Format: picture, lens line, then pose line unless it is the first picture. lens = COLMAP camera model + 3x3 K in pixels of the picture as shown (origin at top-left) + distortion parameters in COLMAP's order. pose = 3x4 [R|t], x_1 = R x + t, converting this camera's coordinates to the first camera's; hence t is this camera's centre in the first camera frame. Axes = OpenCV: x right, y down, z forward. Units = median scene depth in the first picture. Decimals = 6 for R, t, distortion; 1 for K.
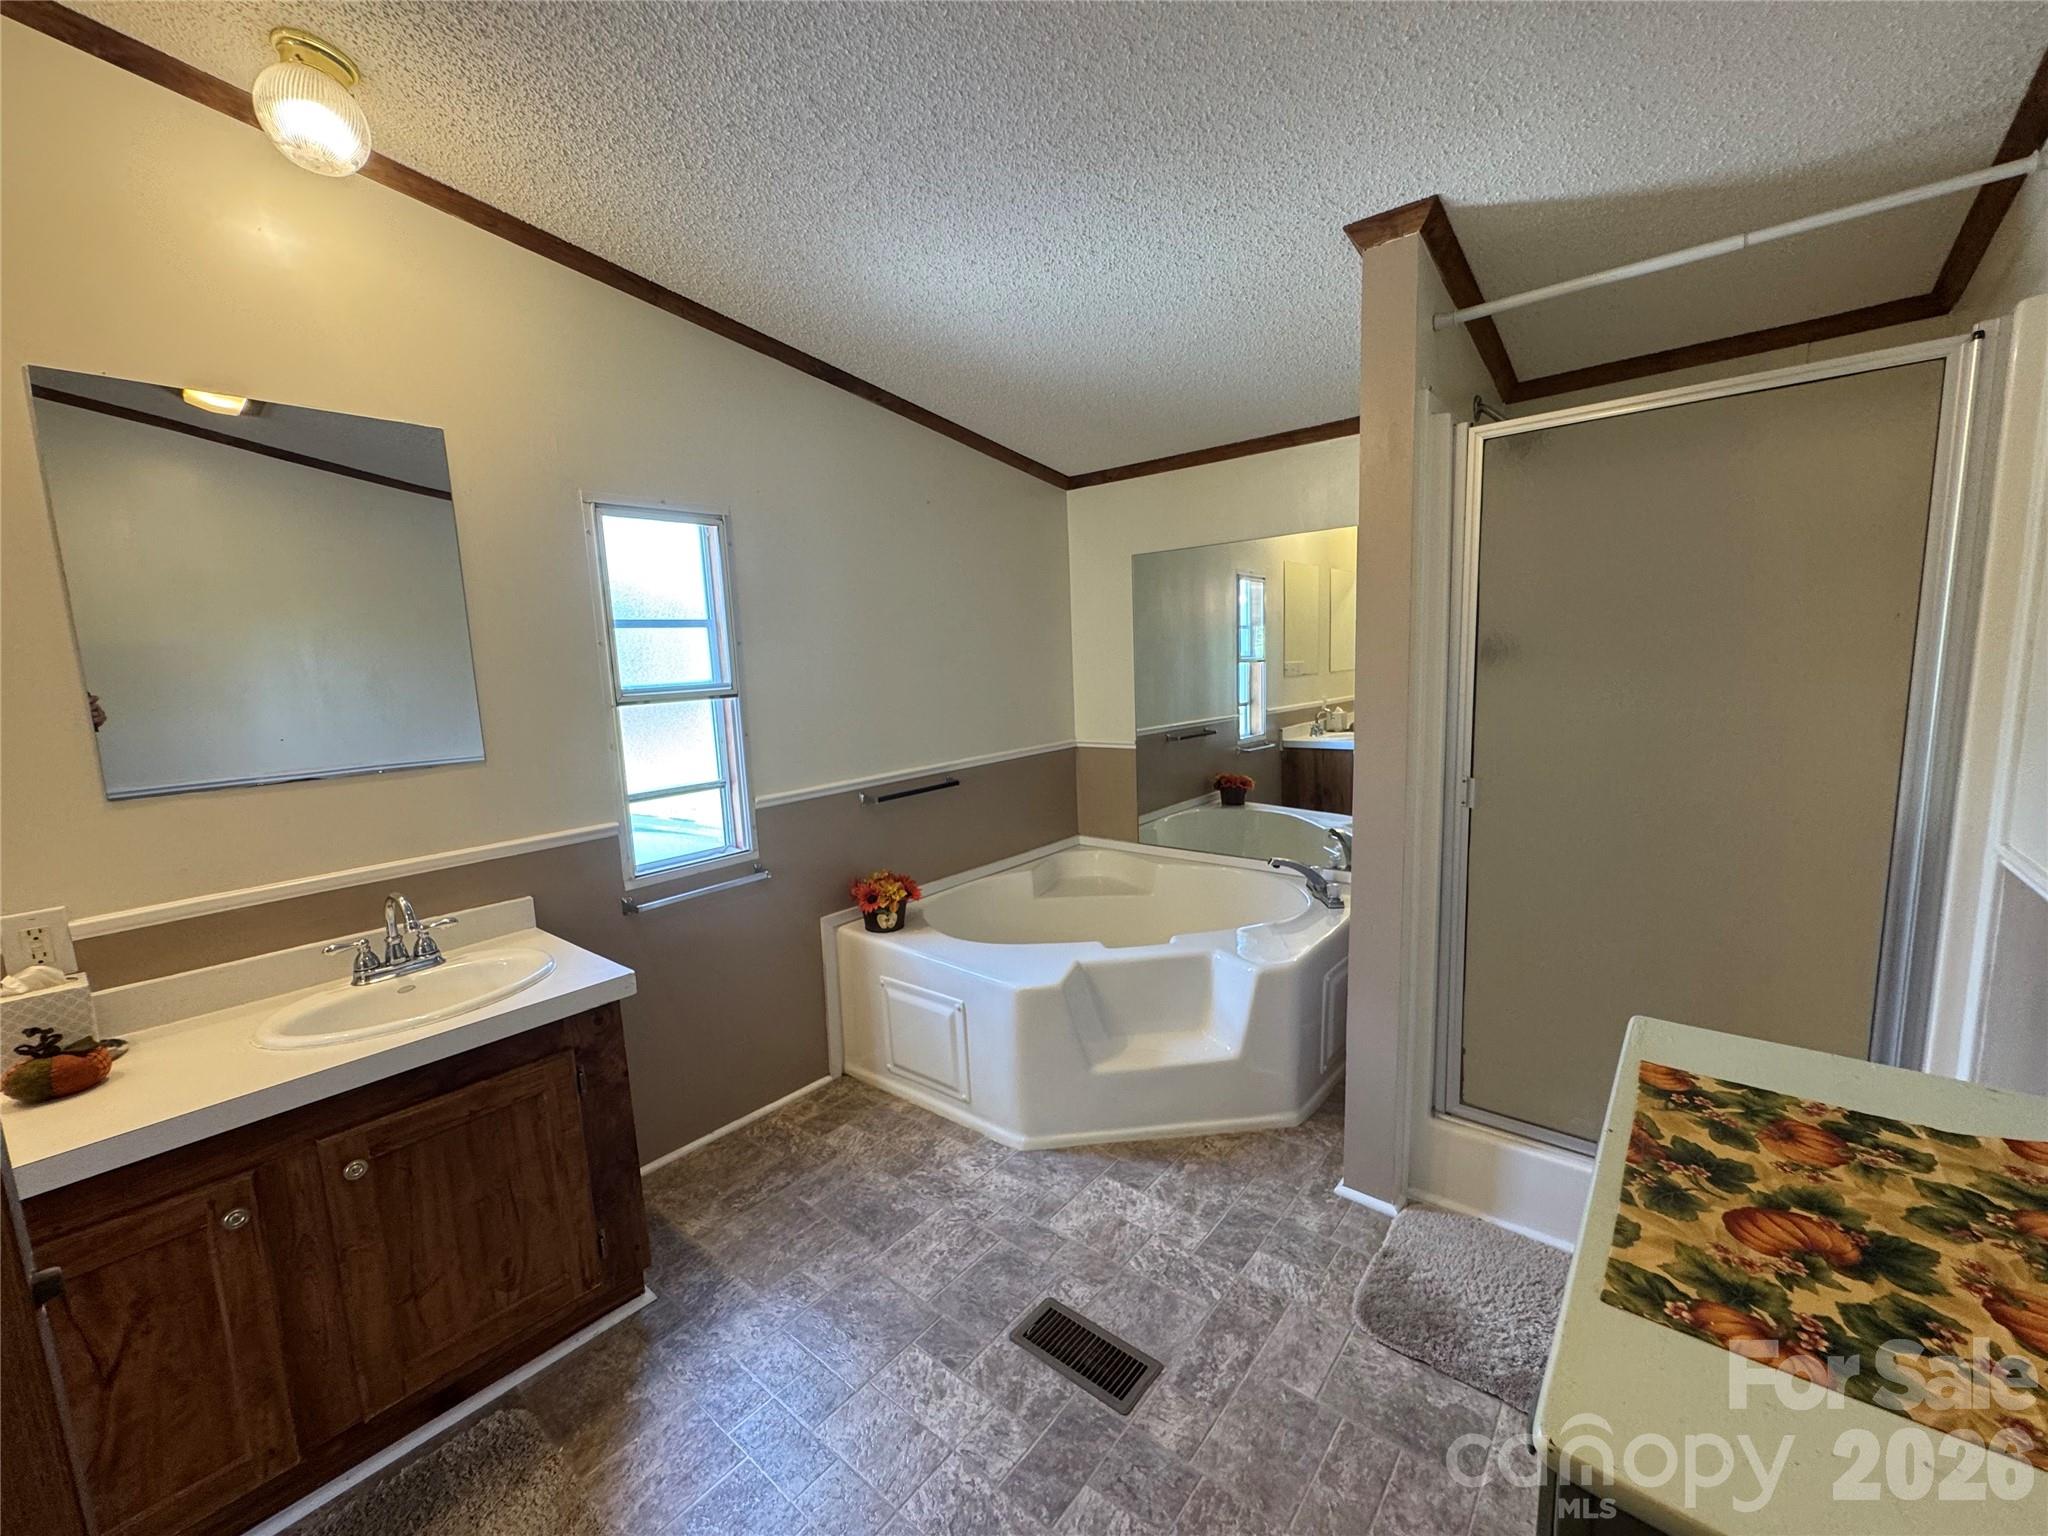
lens RADIAL K [[820.3, 0, 1024.7], [0, 820.3, 770.9], [0, 0, 1]] dist [-0.007094, 0.001762]
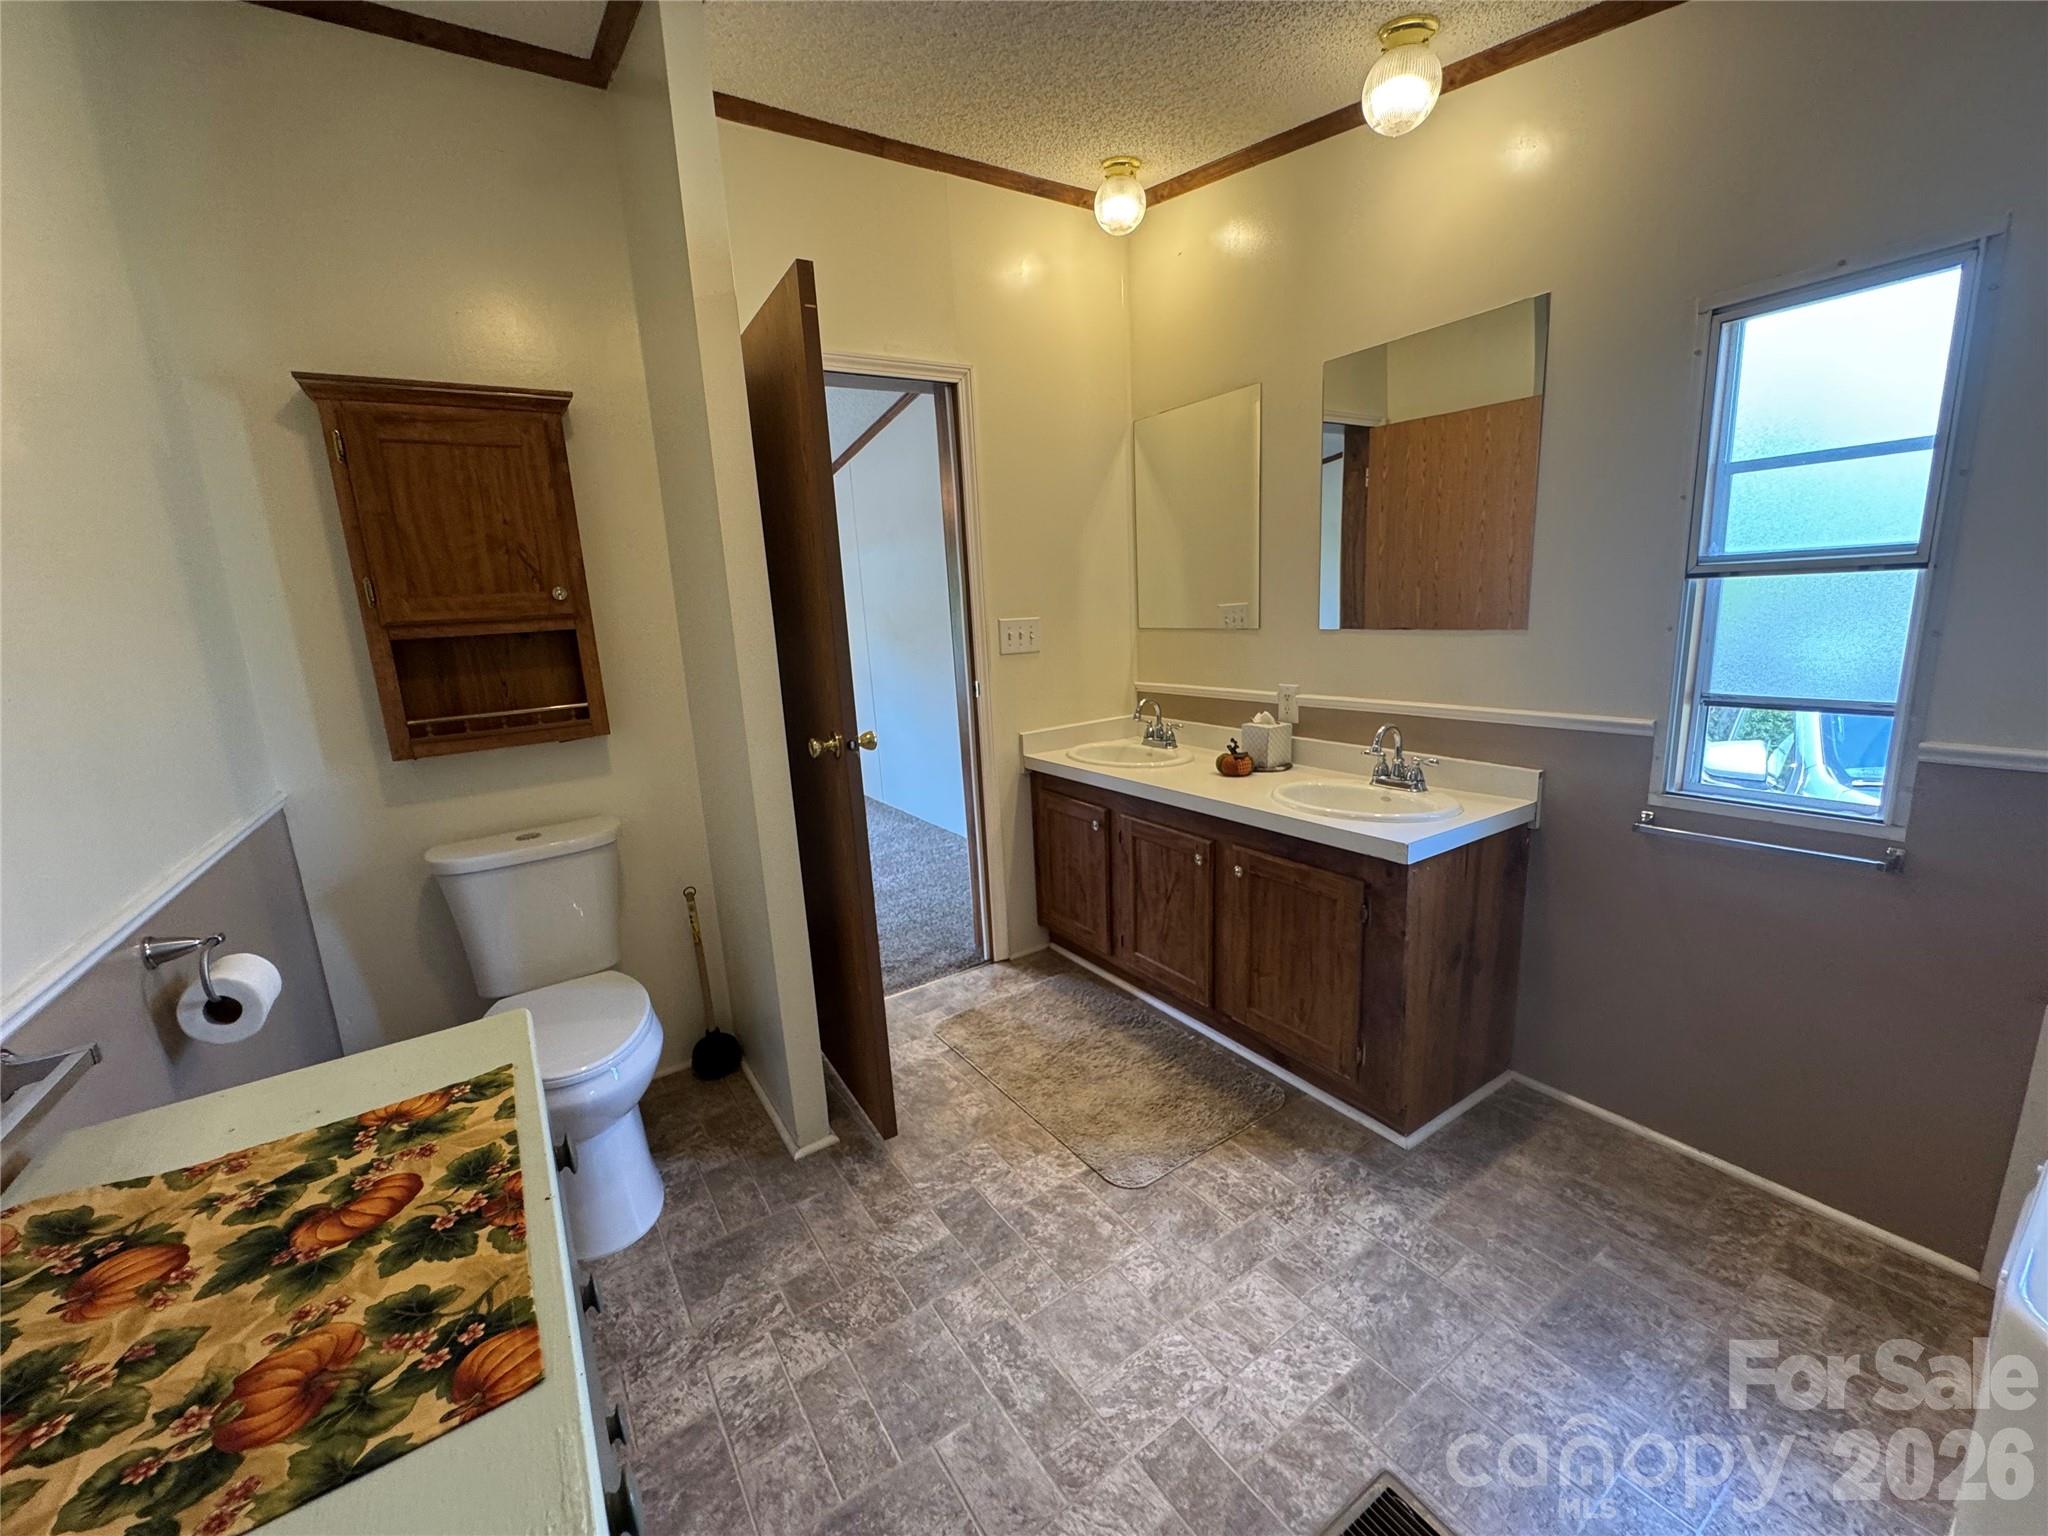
lens RADIAL K [[820.3, 0, 1023.2], [0, 820.3, 771.2], [0, 0, 1]] dist [-0.007094, 0.001762]
pose [[-0.280555, 0.256029, -0.925061, 0.740205], [-0.066235, 0.956306, 0.284765, -0.131721], [0.957550, 0.141164, -0.251338, 0.963774]]
